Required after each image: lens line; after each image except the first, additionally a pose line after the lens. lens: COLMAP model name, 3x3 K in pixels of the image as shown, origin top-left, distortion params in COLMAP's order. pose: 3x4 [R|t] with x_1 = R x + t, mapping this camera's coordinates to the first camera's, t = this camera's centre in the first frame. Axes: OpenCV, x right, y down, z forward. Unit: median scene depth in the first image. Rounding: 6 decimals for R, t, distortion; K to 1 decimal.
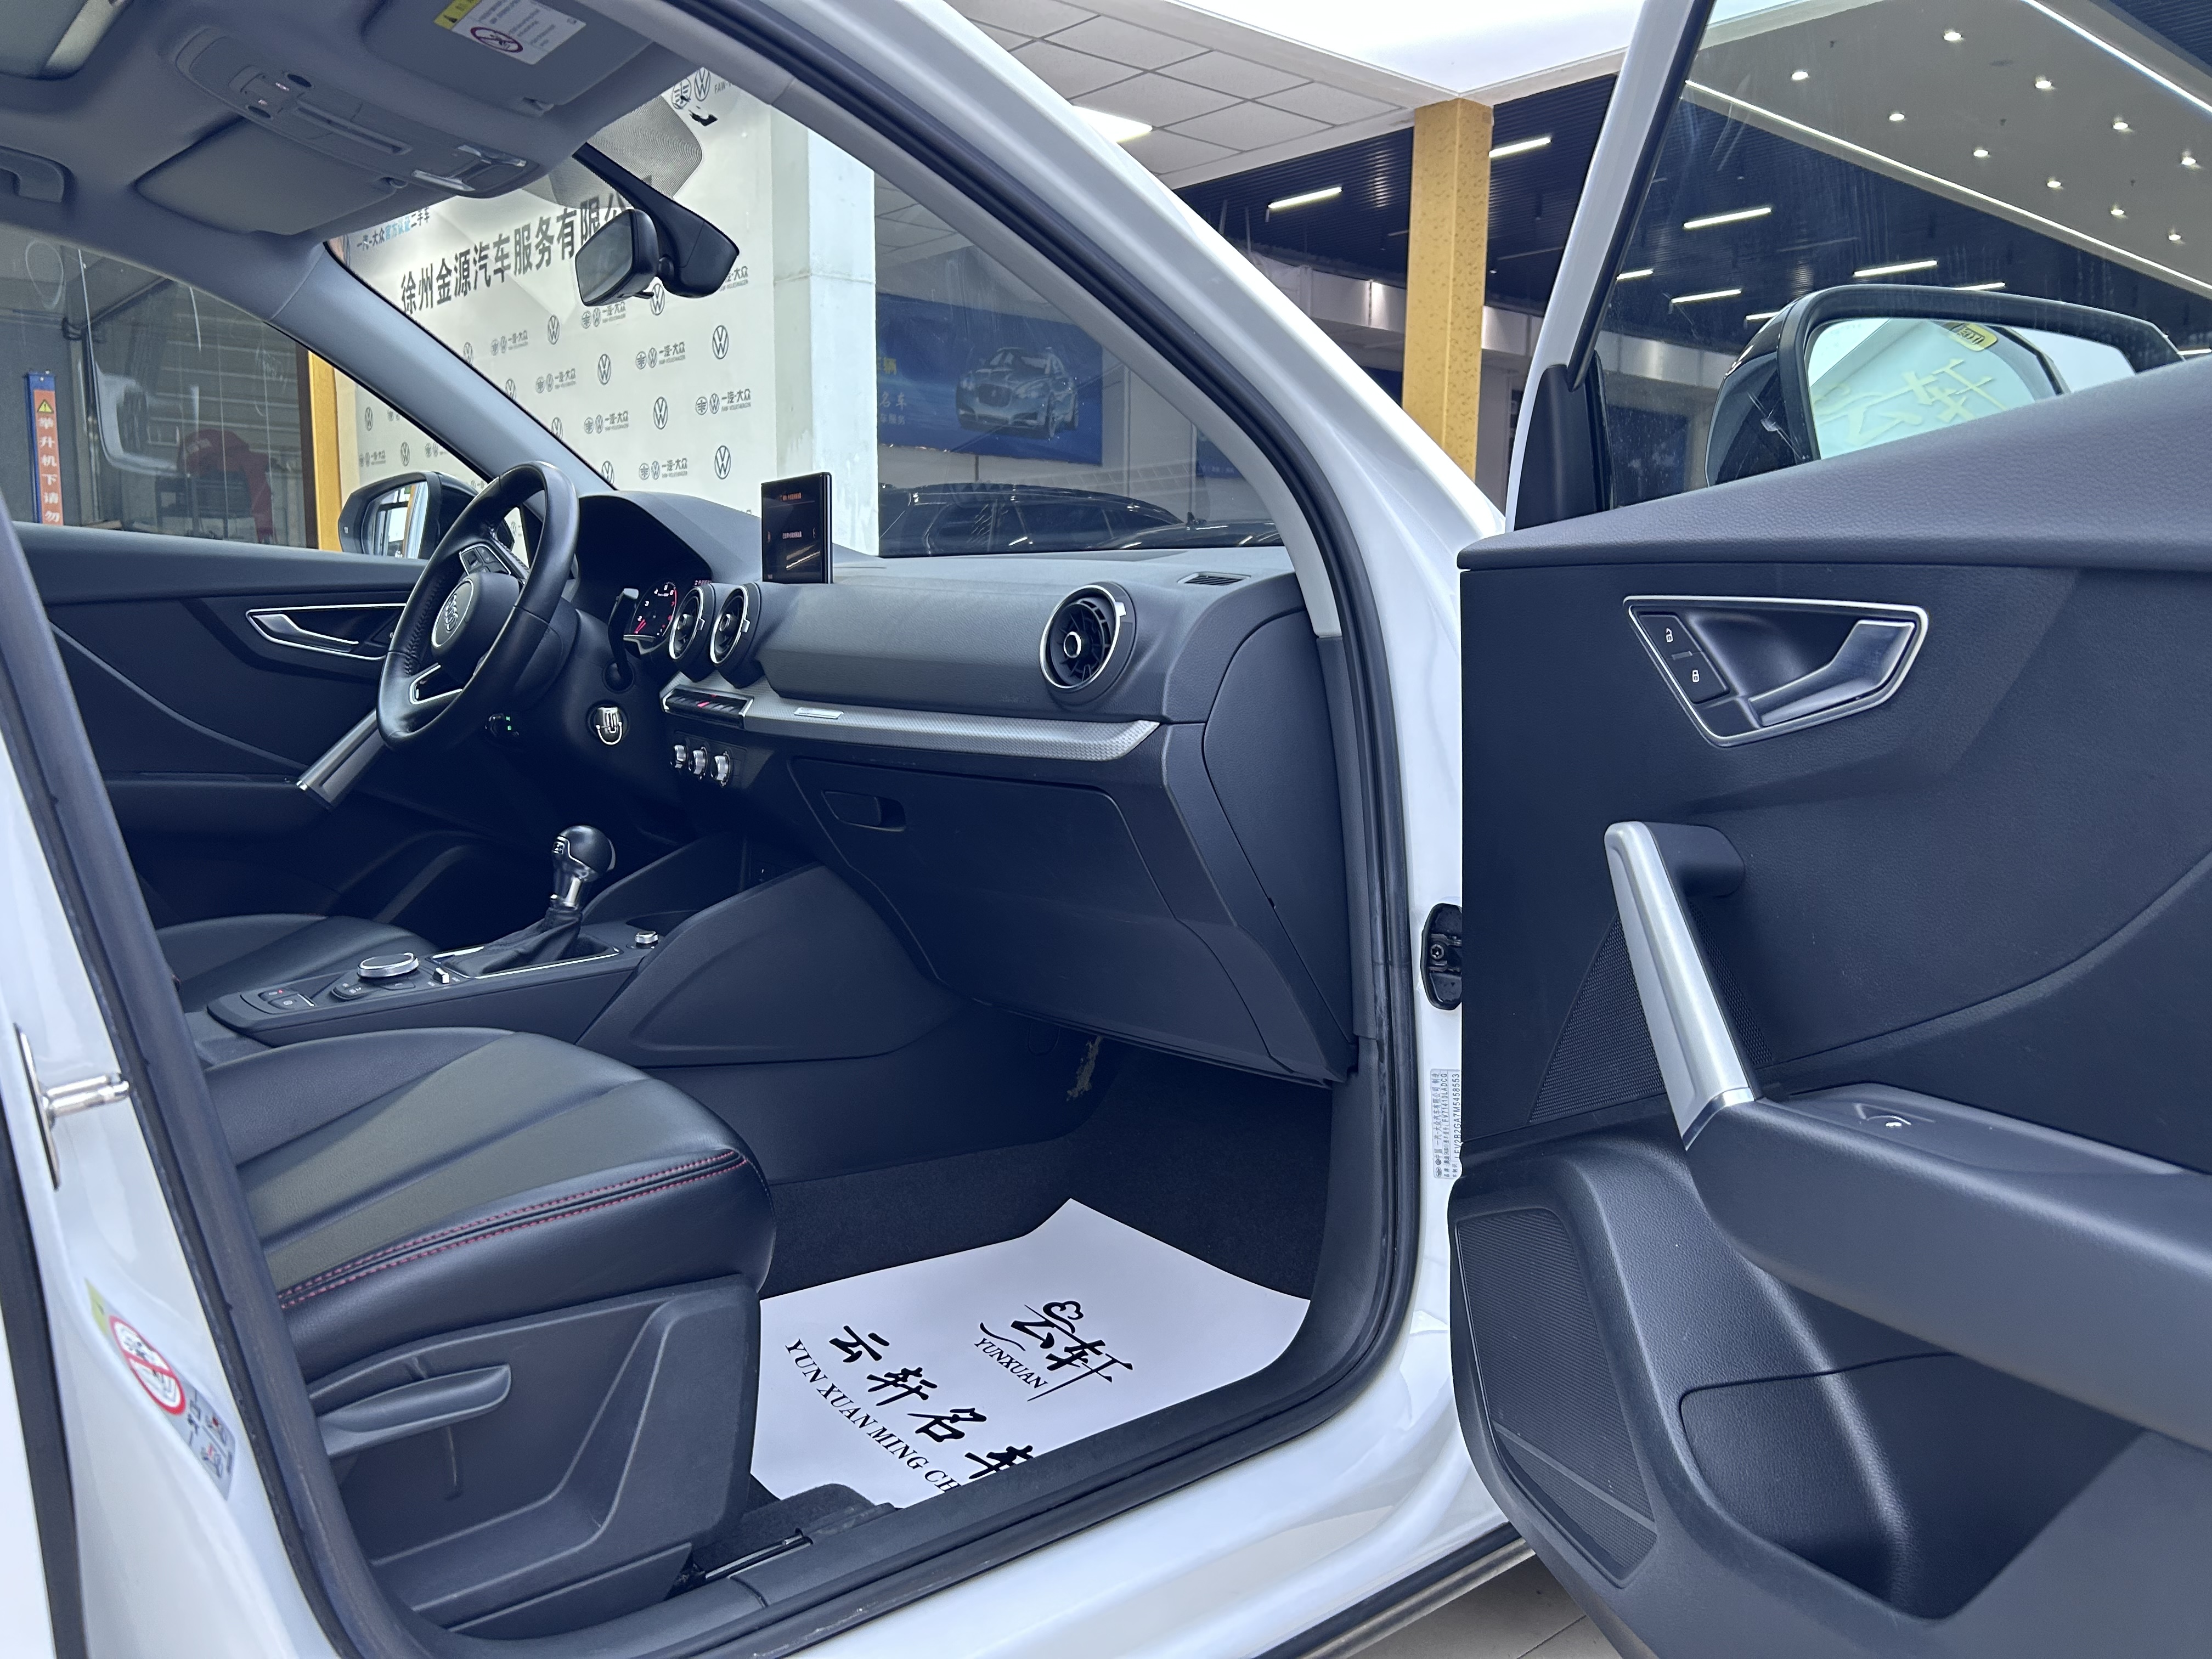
lens RADIAL K [[1675.7, 0, 1109.3], [0, 1675.7, 842.1], [0, 0, 1]] dist [0.065885, -0.079993]
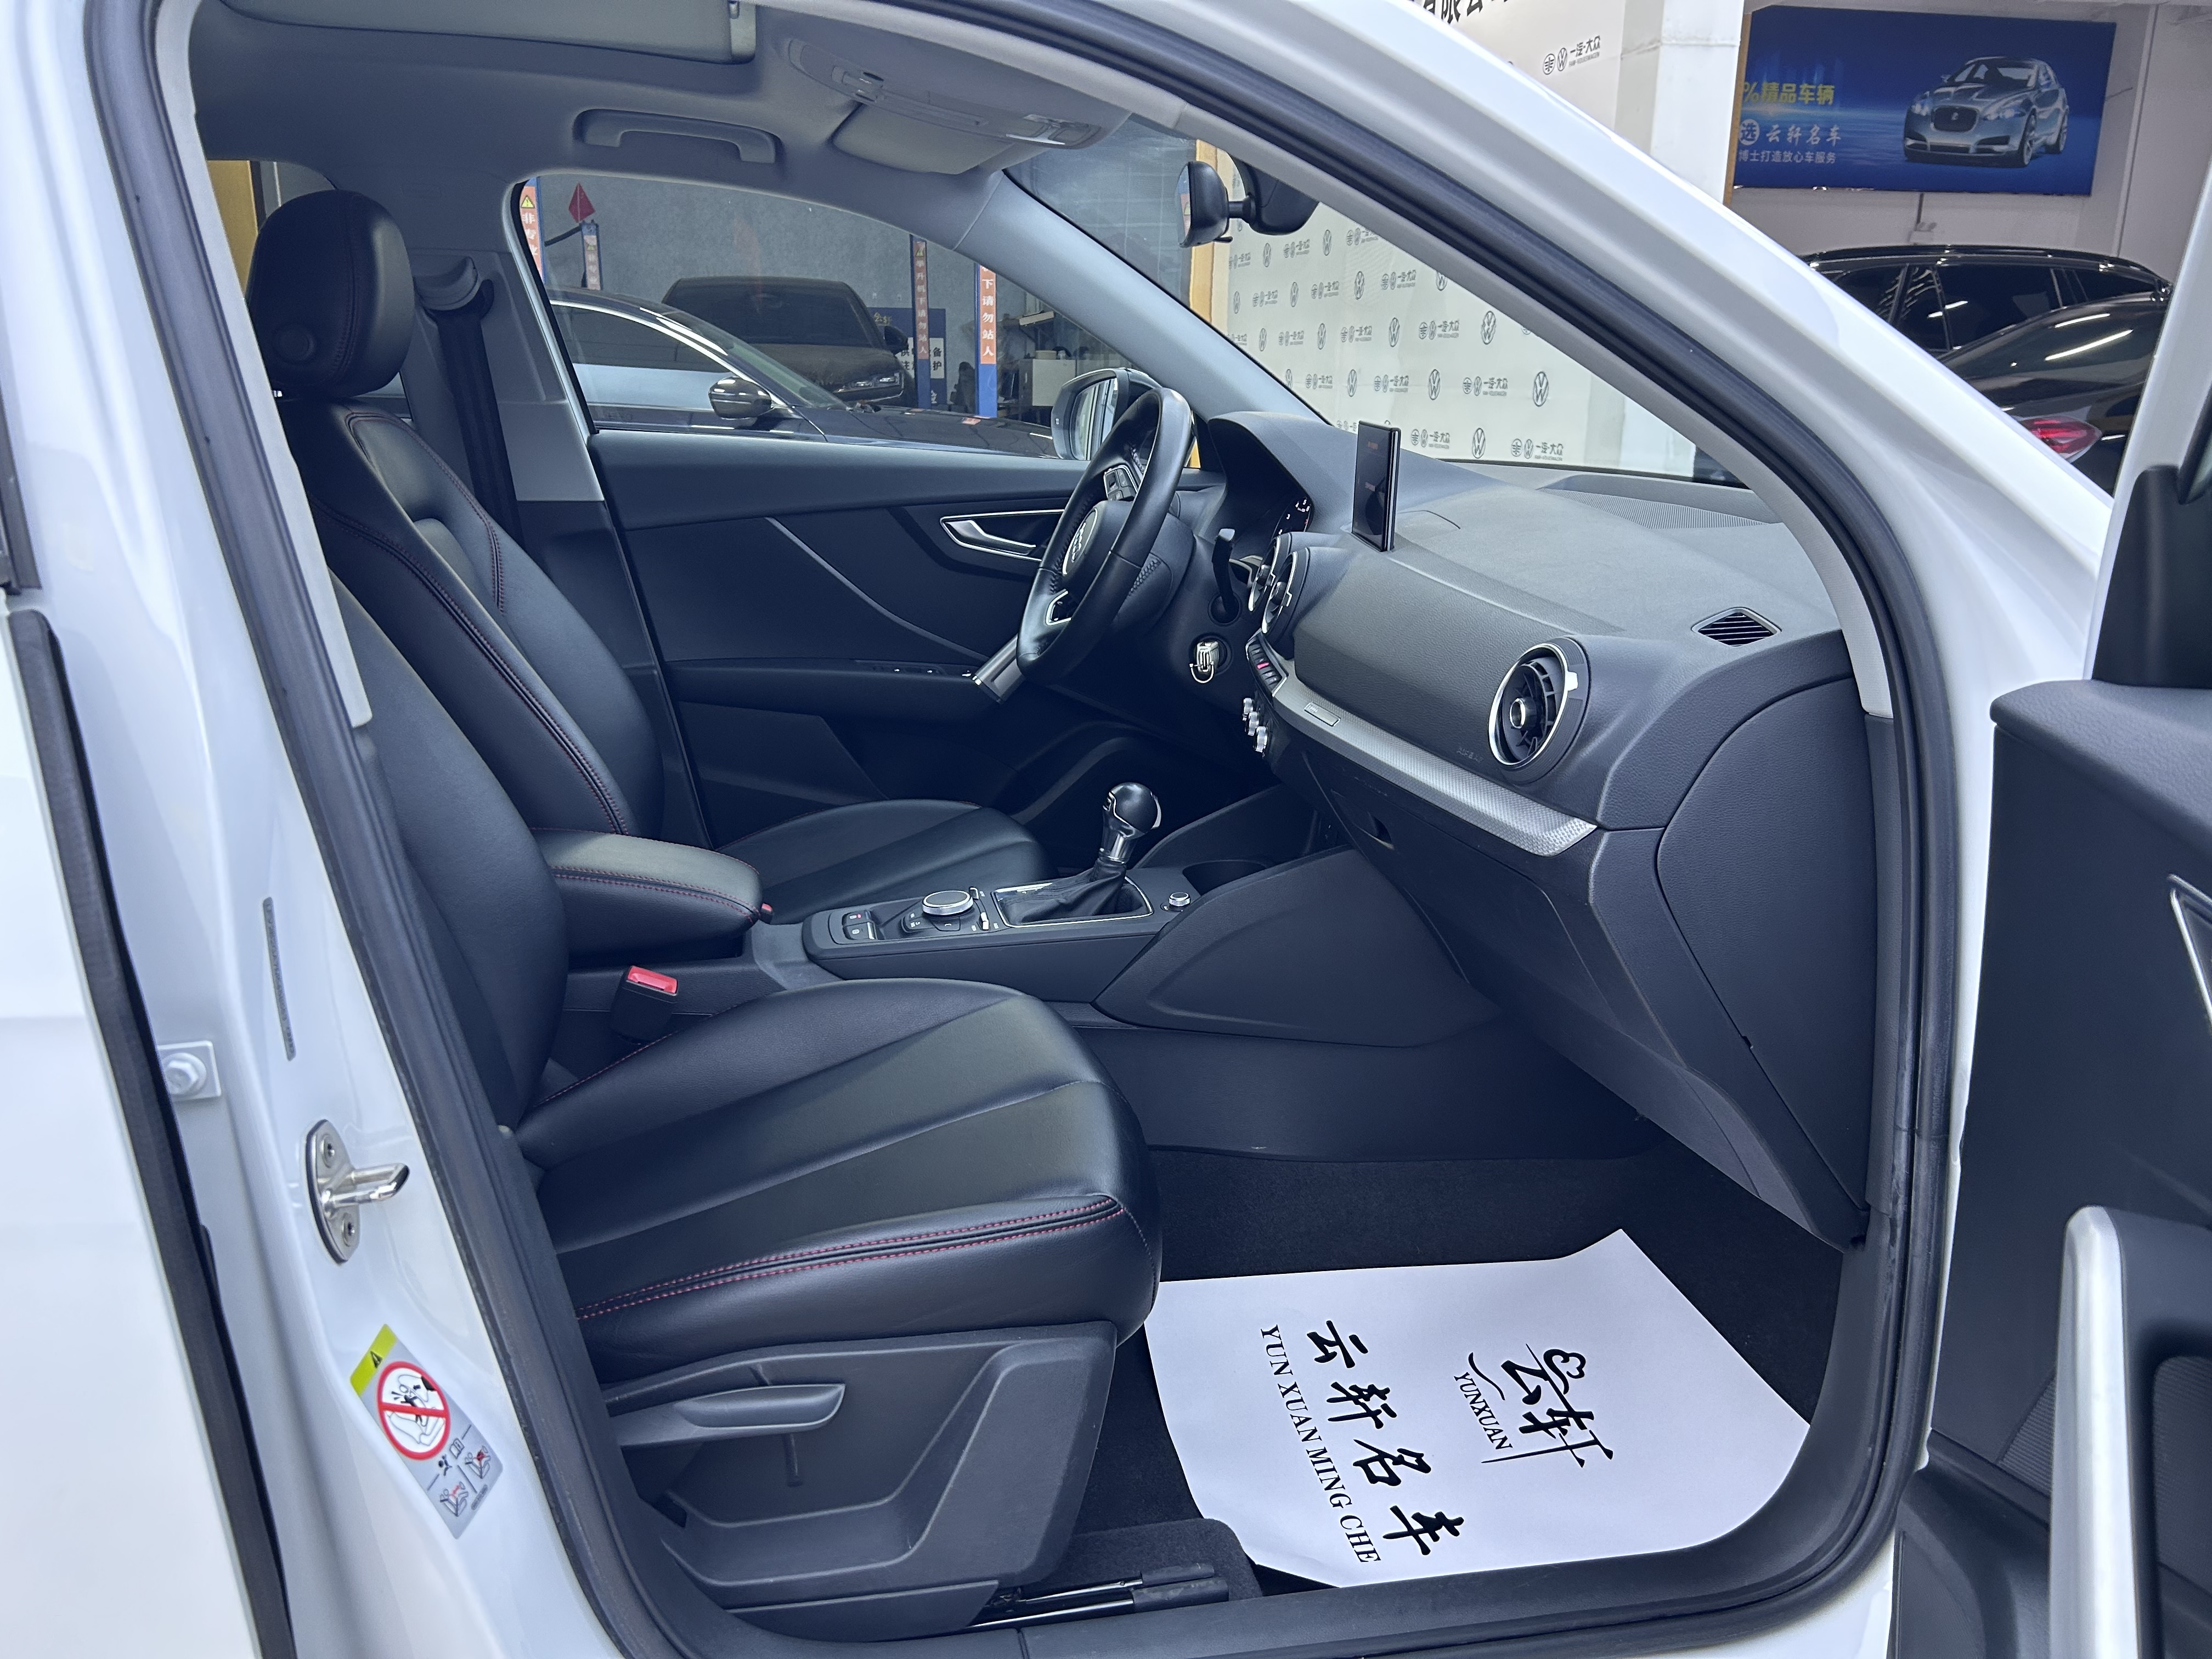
lens RADIAL K [[1675.7, 0, 1109.3], [0, 1675.7, 842.1], [0, 0, 1]] dist [0.065885, -0.079993]
pose [[0.866406, 0.130761, -0.481915, 0.172456], [-0.060363, 0.985453, 0.158865, -0.138893], [0.495678, -0.108552, 0.861696, 0.120845]]
